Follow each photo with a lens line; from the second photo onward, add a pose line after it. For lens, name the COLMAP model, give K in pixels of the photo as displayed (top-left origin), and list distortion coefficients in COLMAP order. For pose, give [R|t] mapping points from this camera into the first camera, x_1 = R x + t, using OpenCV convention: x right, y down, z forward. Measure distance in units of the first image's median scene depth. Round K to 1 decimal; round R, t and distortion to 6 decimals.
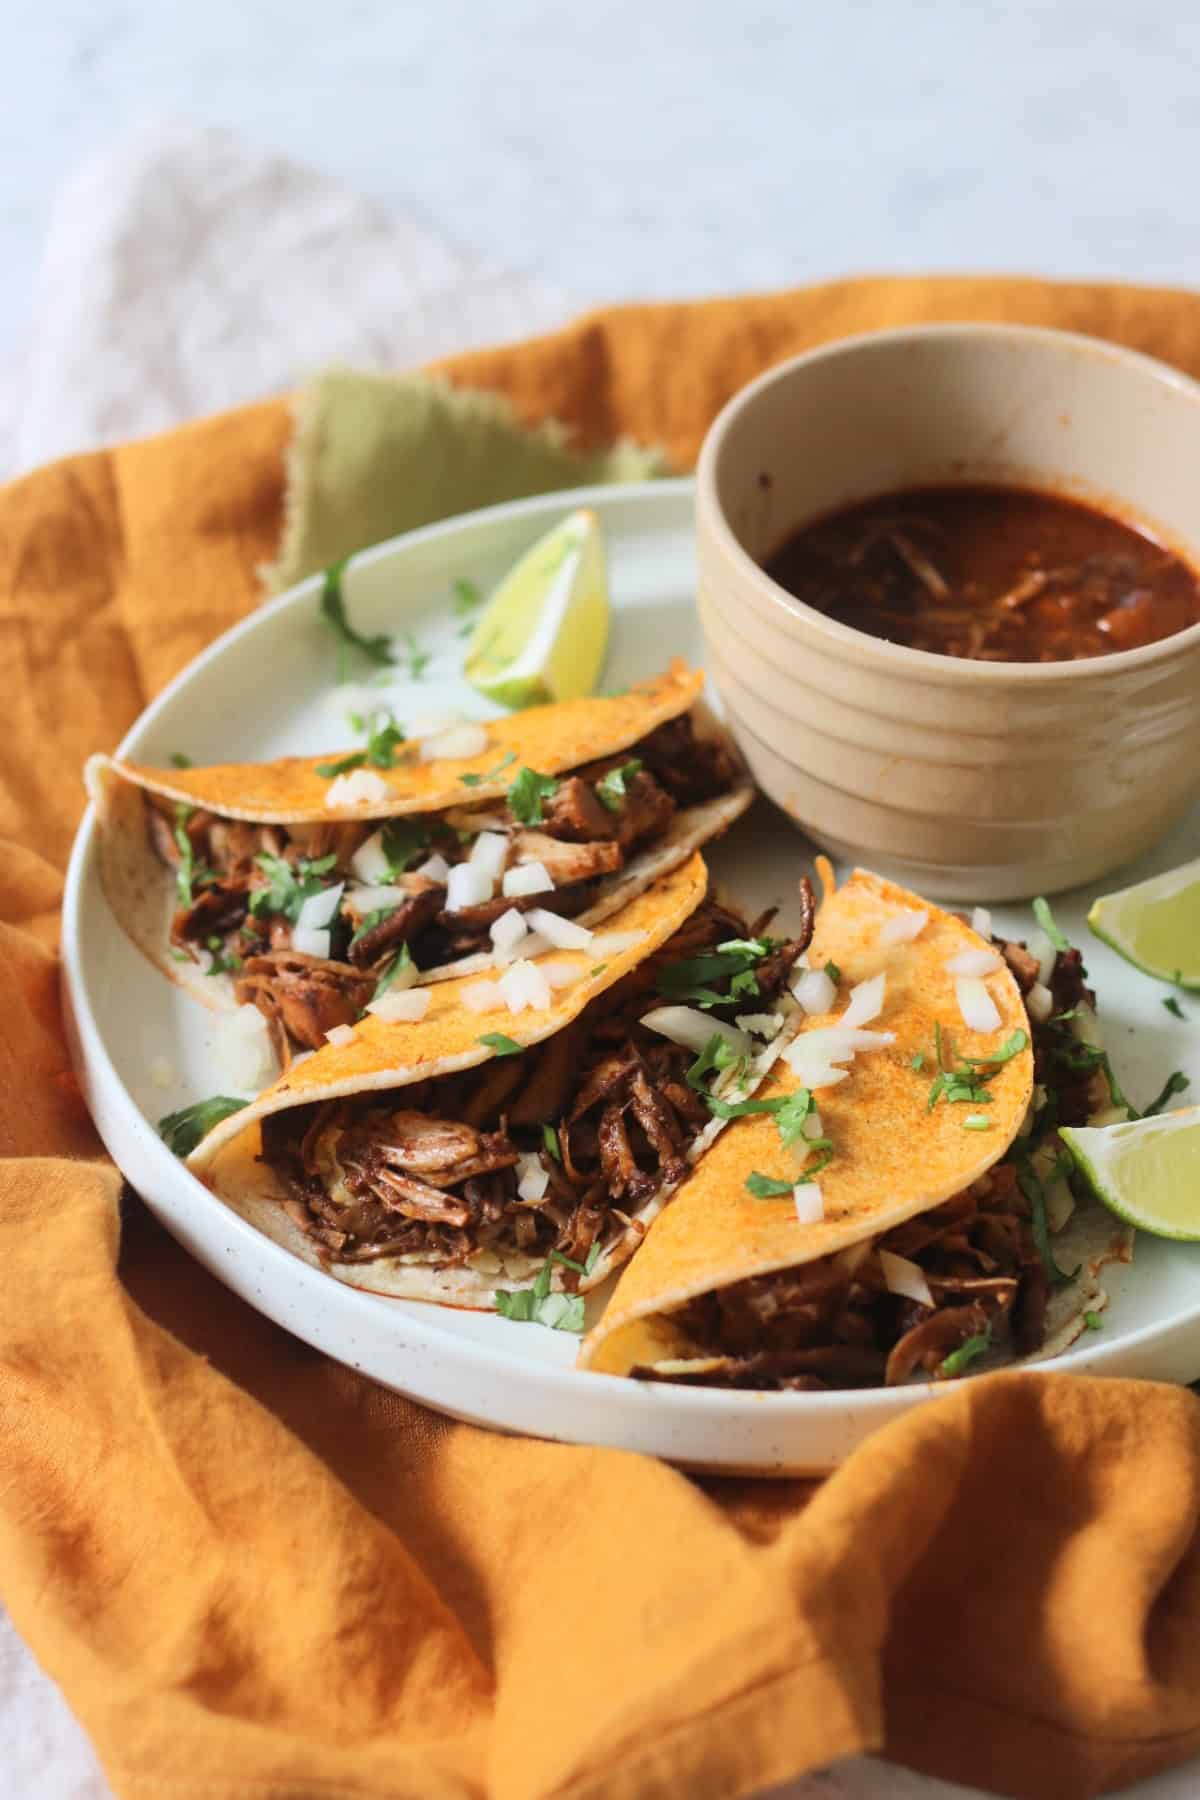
lens RADIAL K [[4471.4, 0, 600.0], [0, 4471.4, 900.0], [0, 0, 1]] dist [-0.101536, -0.276435]
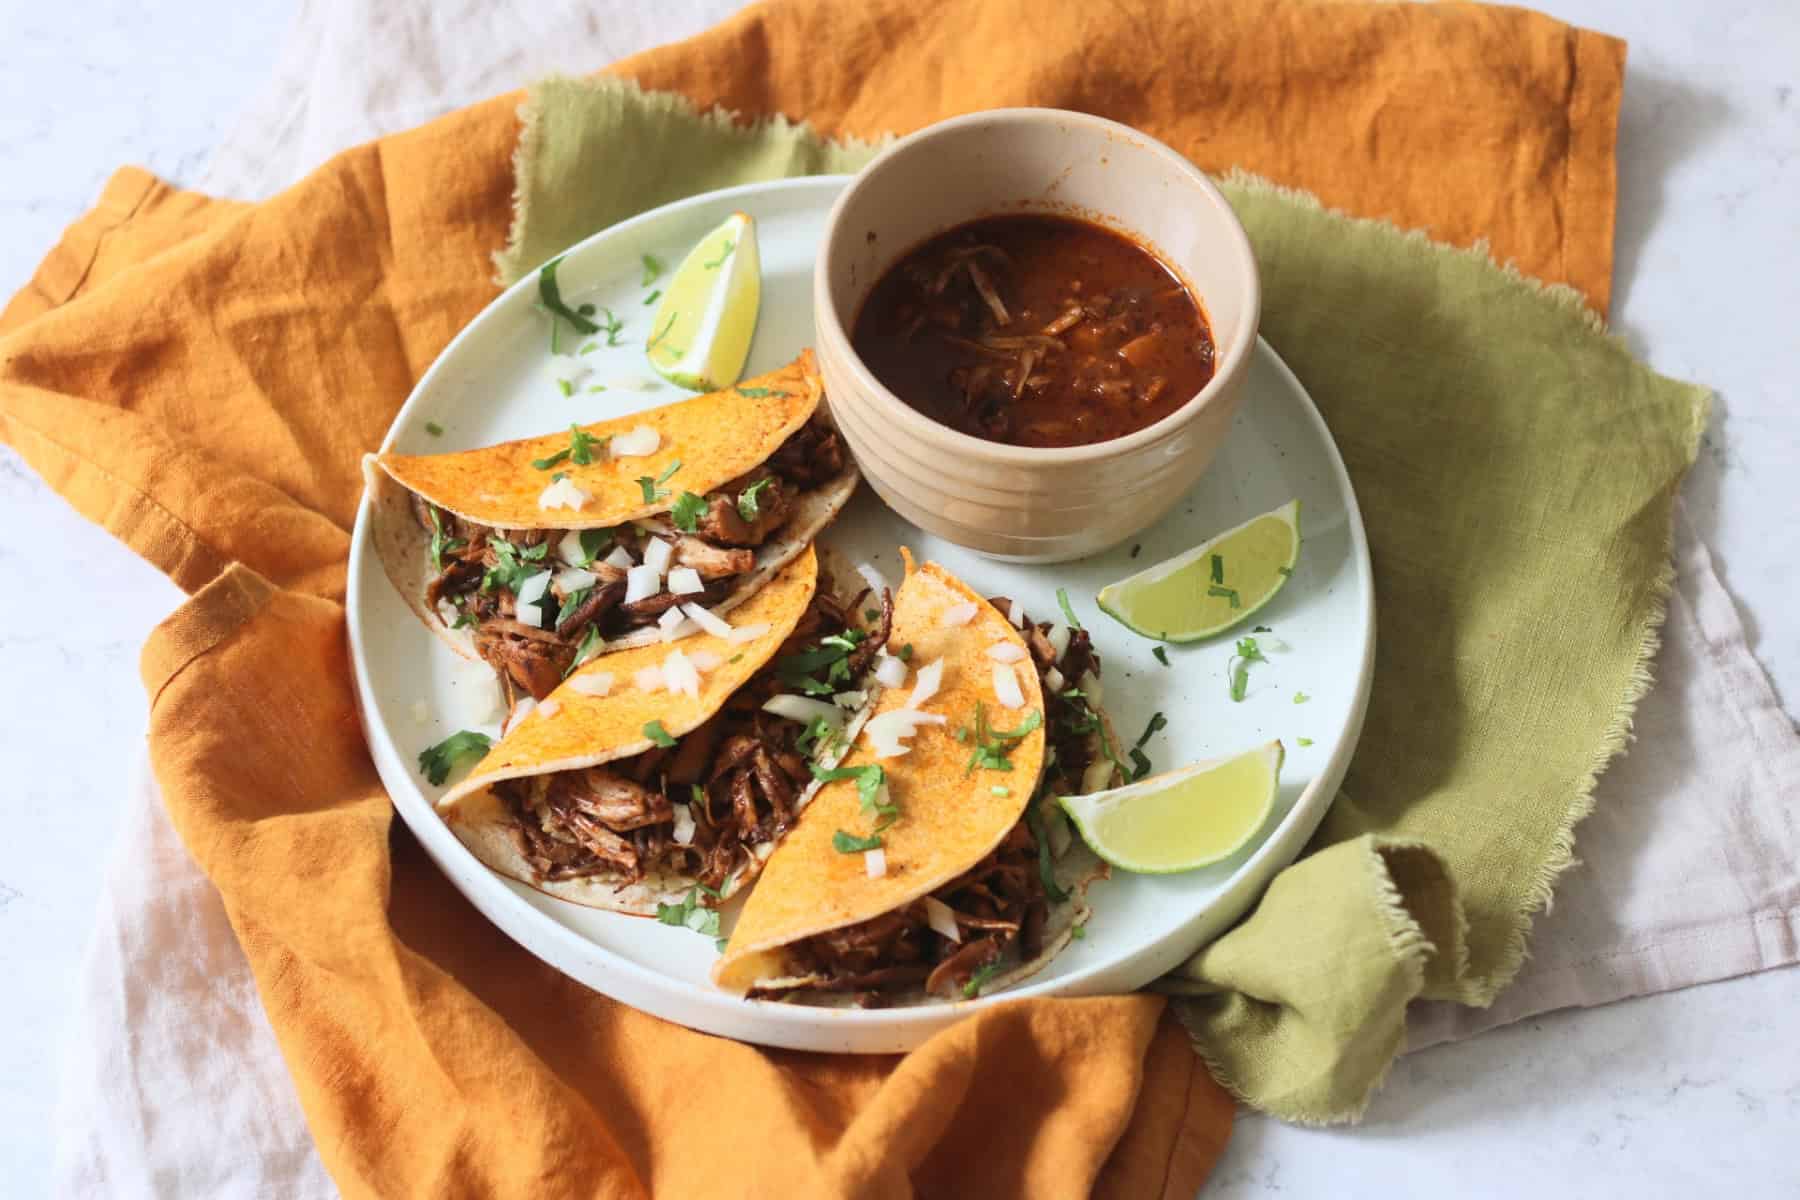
lens RADIAL K [[4471.4, 0, 899.8], [0, 4471.4, 577.1], [0, 0, 1]] dist [-0.101536, -0.276435]
pose [[0.999939, 0.010972, -0.000891, 0.052867], [-0.010398, 0.967996, 0.250751, -0.363615], [0.003614, -0.250726, 0.968051, -0.339564]]
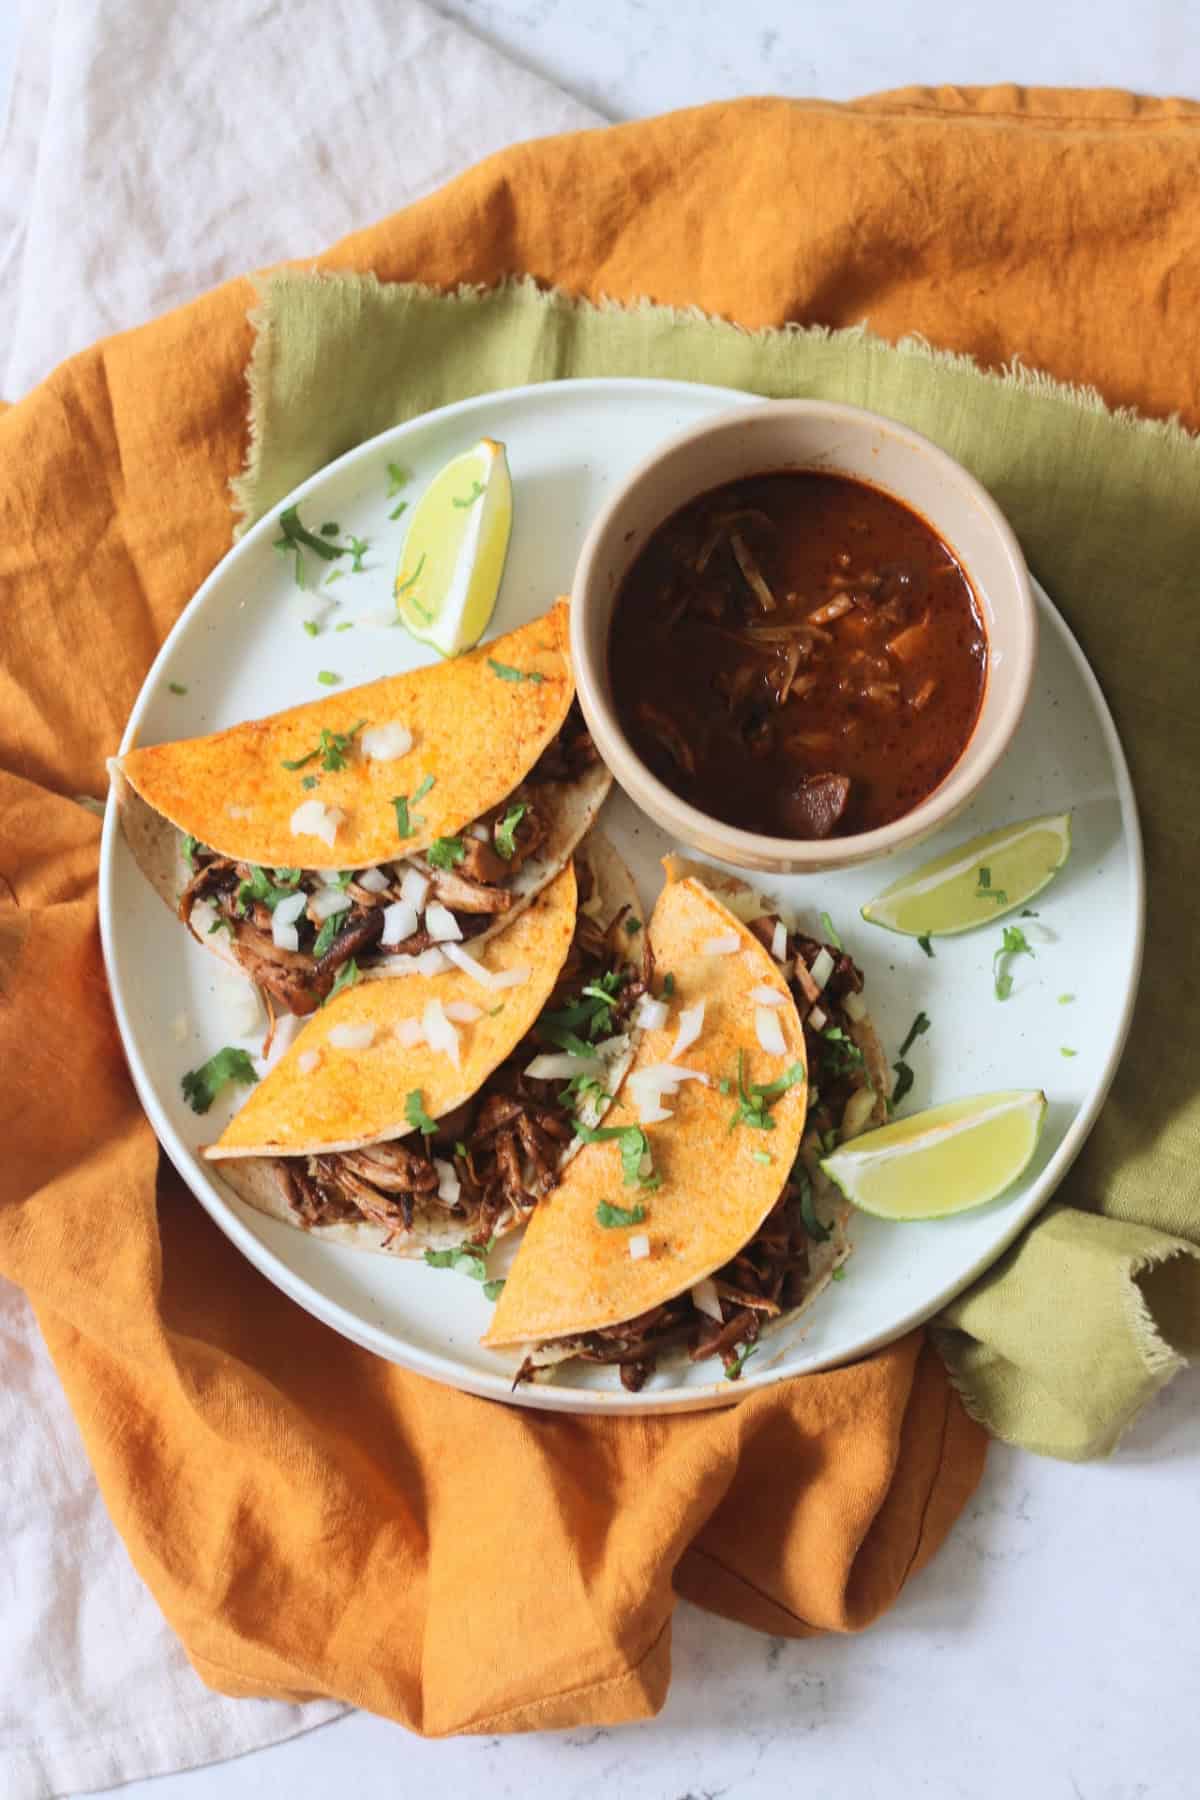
lens RADIAL K [[4471.4, 0, 600.0], [0, 4471.4, 900.0], [0, 0, 1]] dist [-0.101536, -0.276435]
pose [[0.999939, 0.004029, -0.010299, 0.046825], [0.003432, 0.772251, 0.635308, -0.900350], [0.010513, -0.635305, 0.772190, -0.037926]]
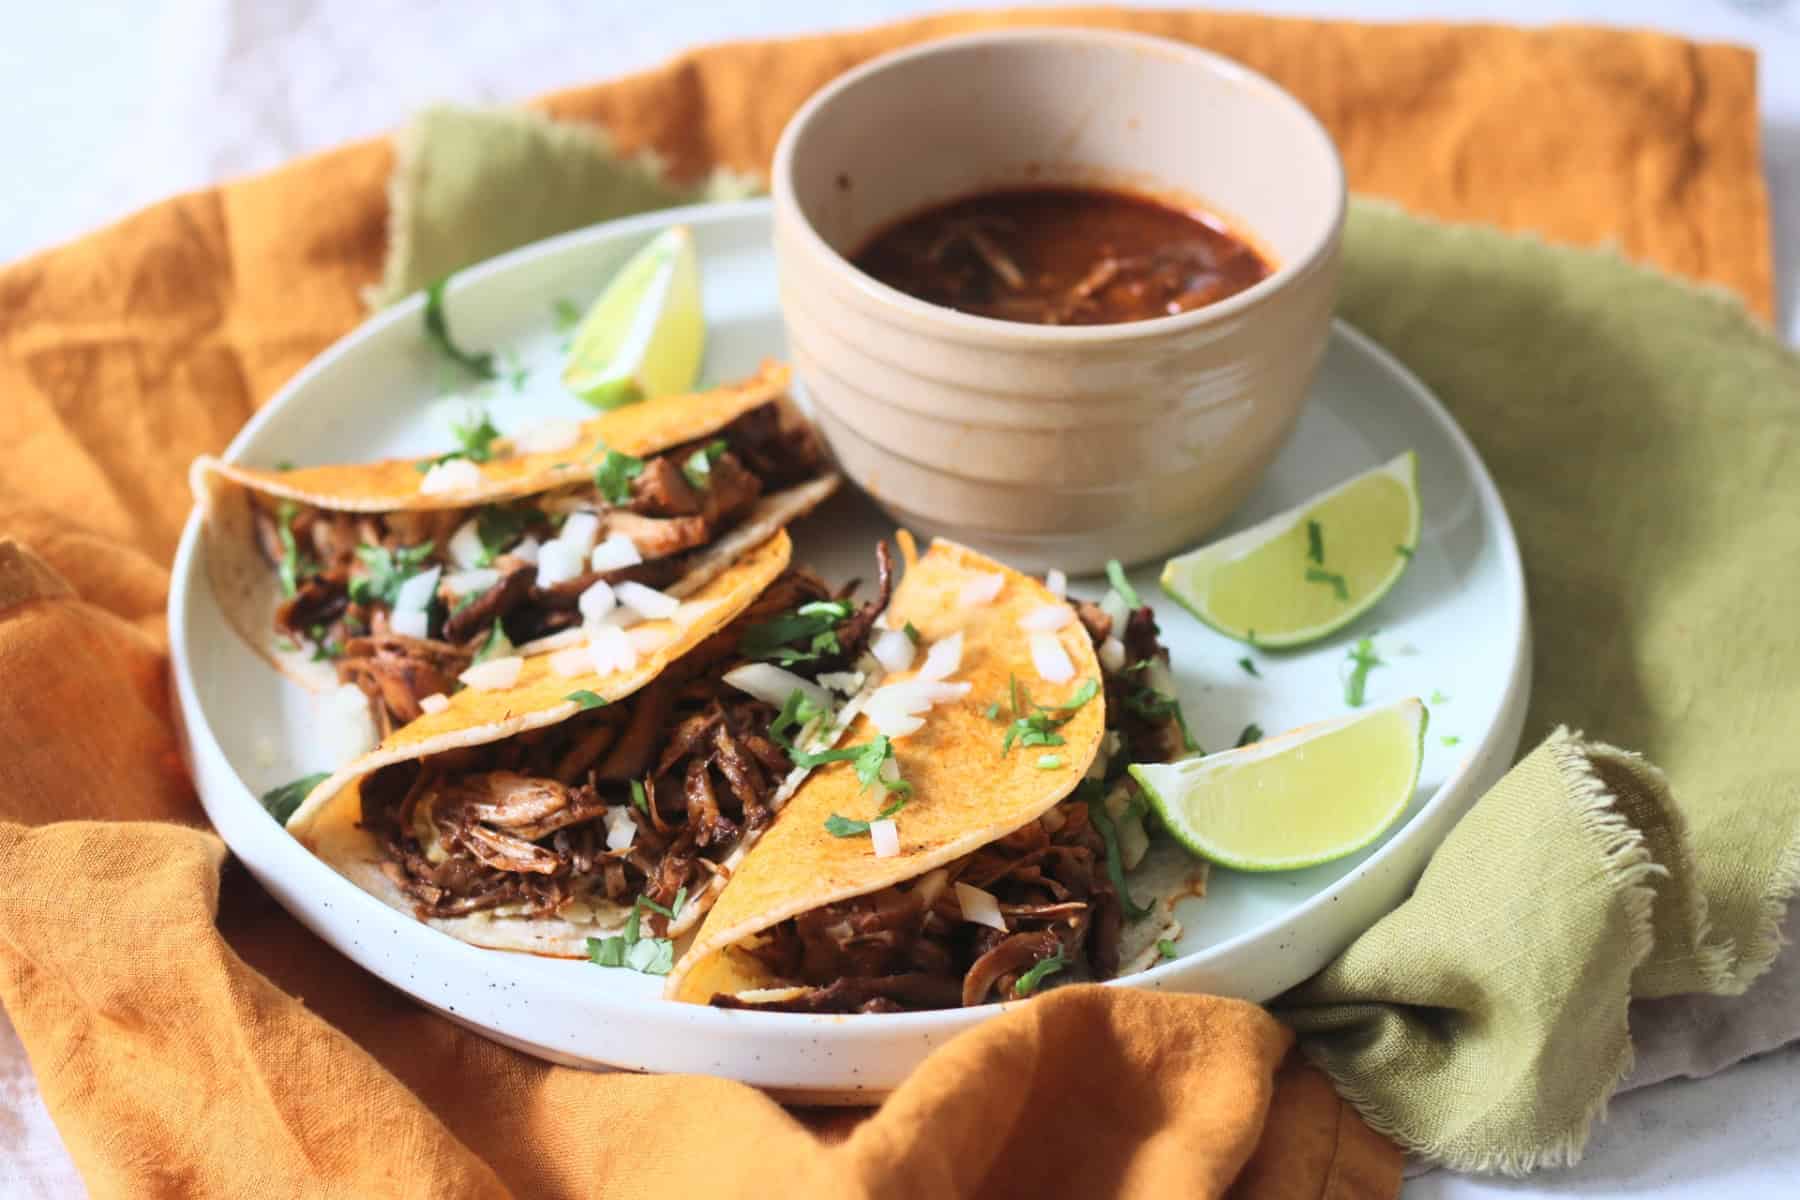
lens RADIAL K [[4471.4, 0, 899.8], [0, 4471.4, 577.1], [0, 0, 1]] dist [-0.101536, -0.276435]
pose [[0.999456, -0.029781, 0.014147, 0.036147], [0.030600, 0.997624, -0.061720, 0.069087], [-0.012275, 0.062119, 0.997993, -0.033646]]
